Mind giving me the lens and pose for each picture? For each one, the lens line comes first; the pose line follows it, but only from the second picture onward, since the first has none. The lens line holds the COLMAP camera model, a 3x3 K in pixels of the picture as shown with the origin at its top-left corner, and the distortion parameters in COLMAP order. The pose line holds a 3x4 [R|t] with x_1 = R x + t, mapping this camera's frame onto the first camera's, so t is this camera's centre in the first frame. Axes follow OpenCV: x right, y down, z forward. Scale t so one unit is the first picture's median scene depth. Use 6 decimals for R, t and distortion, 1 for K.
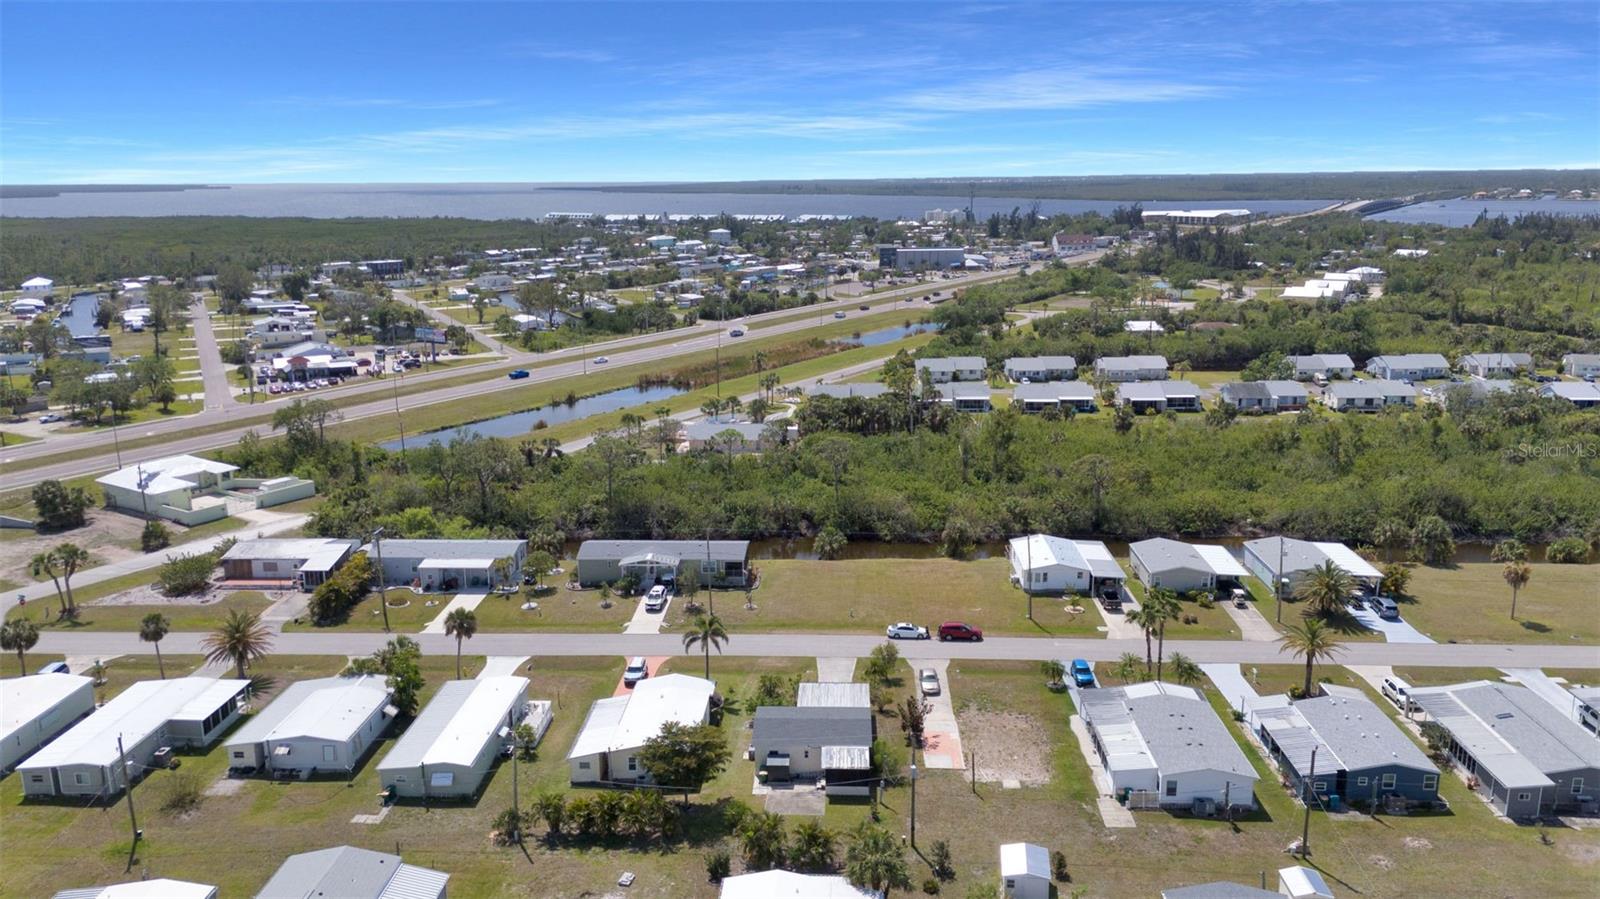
lens RADIAL K [[1170.7, 0, 800.0], [0, 1170.7, 449.5], [0, 0, 1]] dist [0.102175, -0.121785]
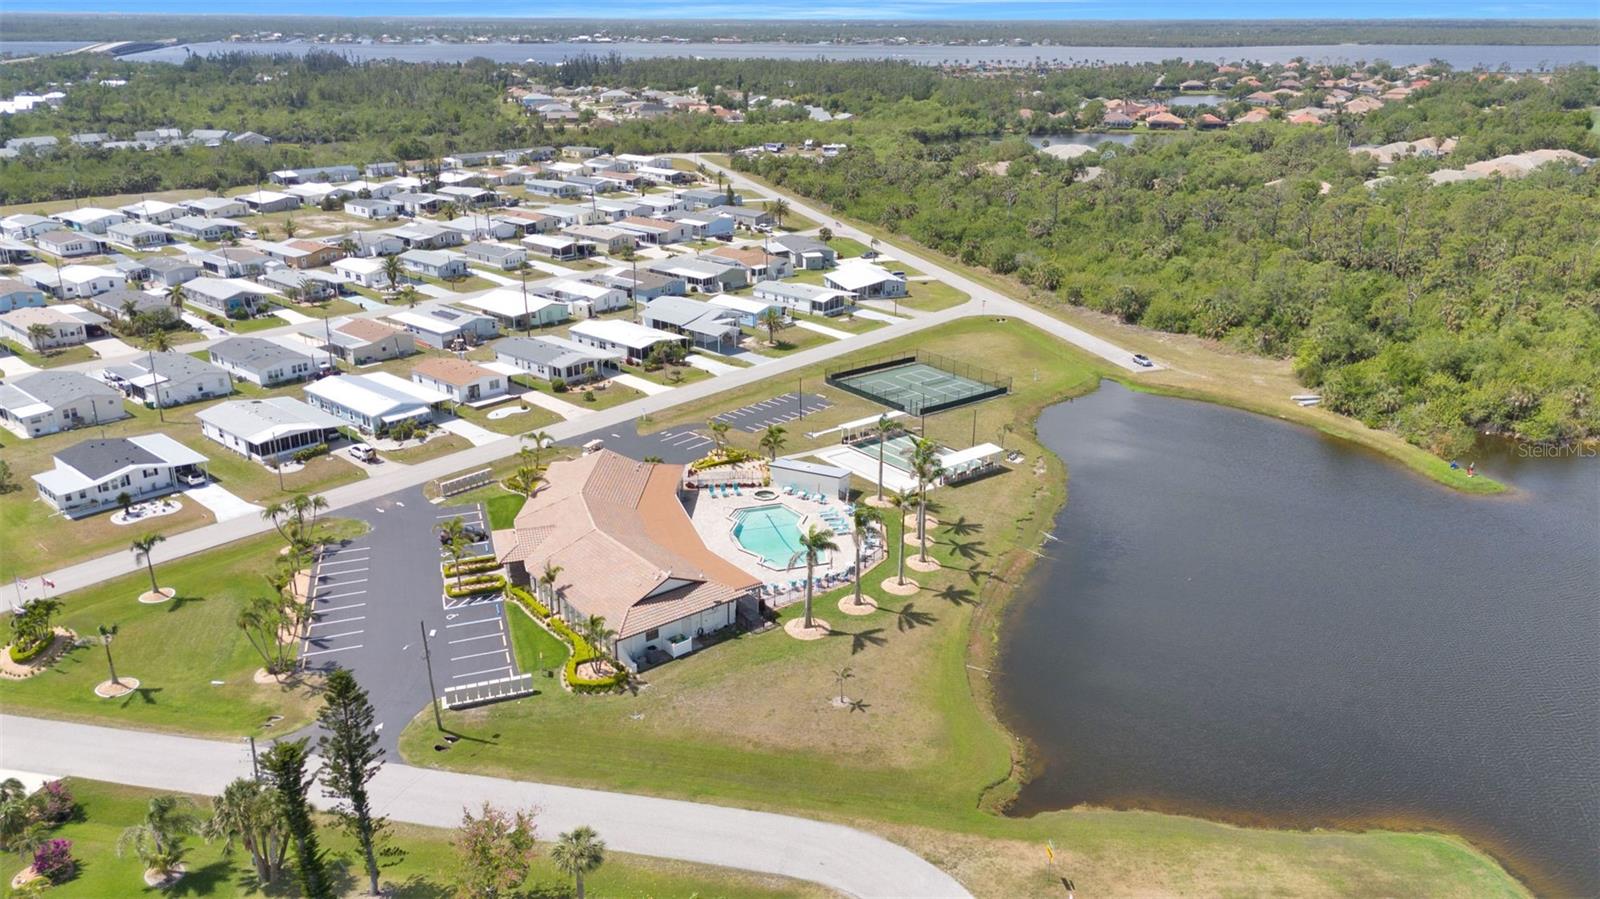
lens RADIAL K [[1153.9, 0, 801.8], [0, 1153.9, 502.0], [0, 0, 1]] dist [0.066707, -0.056936]
pose [[0.628996, -0.290349, 0.721152, -0.196423], [0.167698, 0.956472, 0.238826, 0.340326], [-0.759105, -0.029285, 0.650309, -1.501914]]
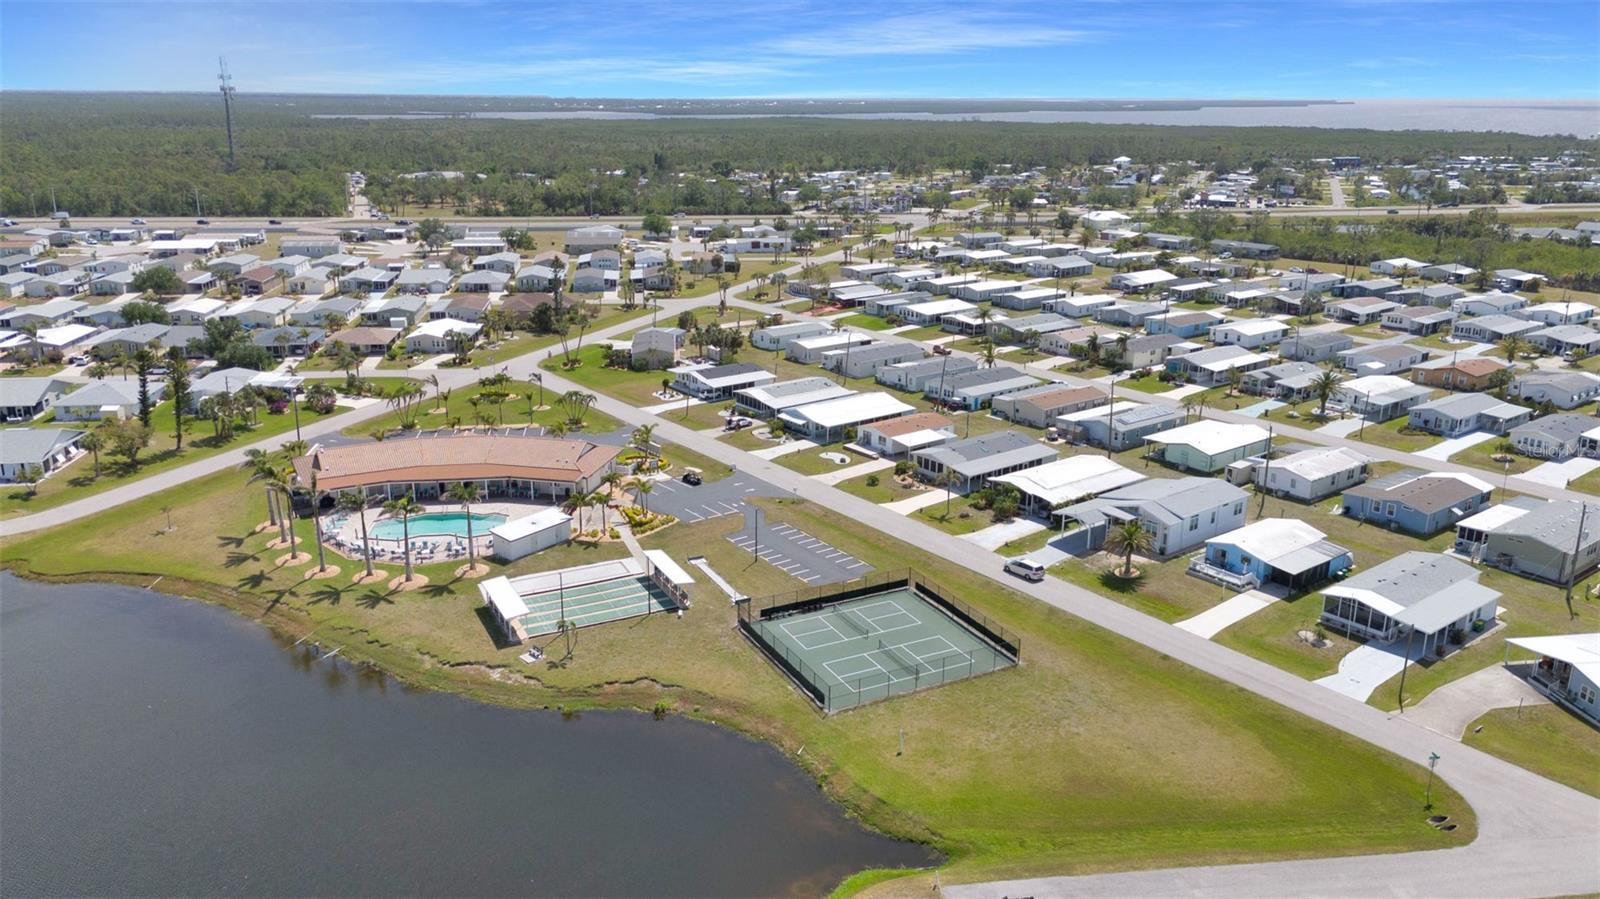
lens RADIAL K [[1170.7, 0, 800.0], [0, 1170.7, 449.5], [0, 0, 1]] dist [0.102175, -0.121785]
pose [[0.647364, 0.231327, -0.726228, 1.192056], [-0.182453, 0.972160, 0.147025, 0.303630], [0.740021, 0.037324, 0.671548, -1.388029]]
